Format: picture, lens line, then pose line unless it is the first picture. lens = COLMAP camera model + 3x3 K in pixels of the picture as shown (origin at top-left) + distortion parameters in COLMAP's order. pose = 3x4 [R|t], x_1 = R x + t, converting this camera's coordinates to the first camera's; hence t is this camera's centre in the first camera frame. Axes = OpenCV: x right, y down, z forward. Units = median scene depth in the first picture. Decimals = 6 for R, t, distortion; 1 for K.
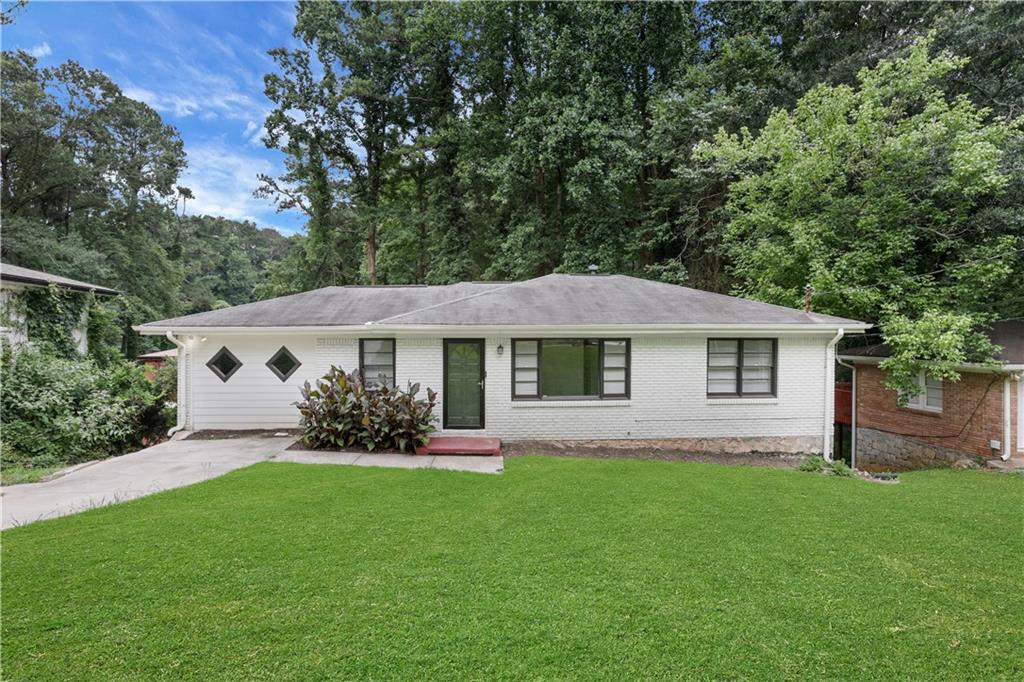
lens RADIAL K [[597.1, 0, 549.5], [0, 597.1, 347.6], [0, 0, 1]] dist [-0.063904, 0.027444]
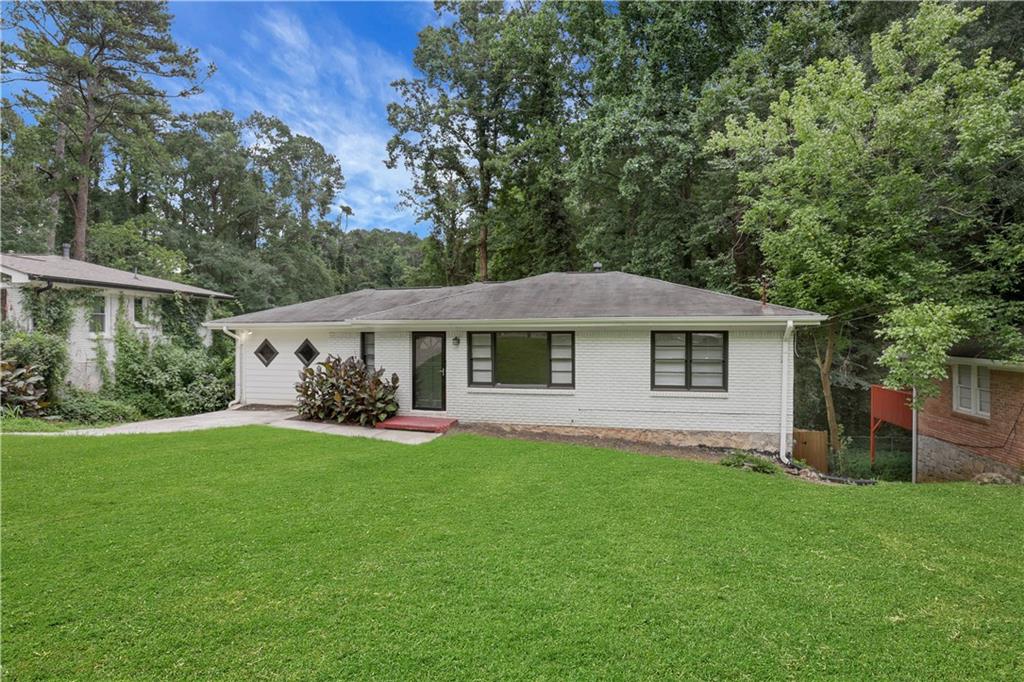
lens RADIAL K [[597.1, 0, 514.1], [0, 597.1, 348.9], [0, 0, 1]] dist [-0.063904, 0.027444]
pose [[0.947659, 0.007265, -0.319203, 0.324298], [-0.006530, 0.999973, 0.003374, 0.010905], [0.319219, -0.001113, 0.947680, -0.036528]]
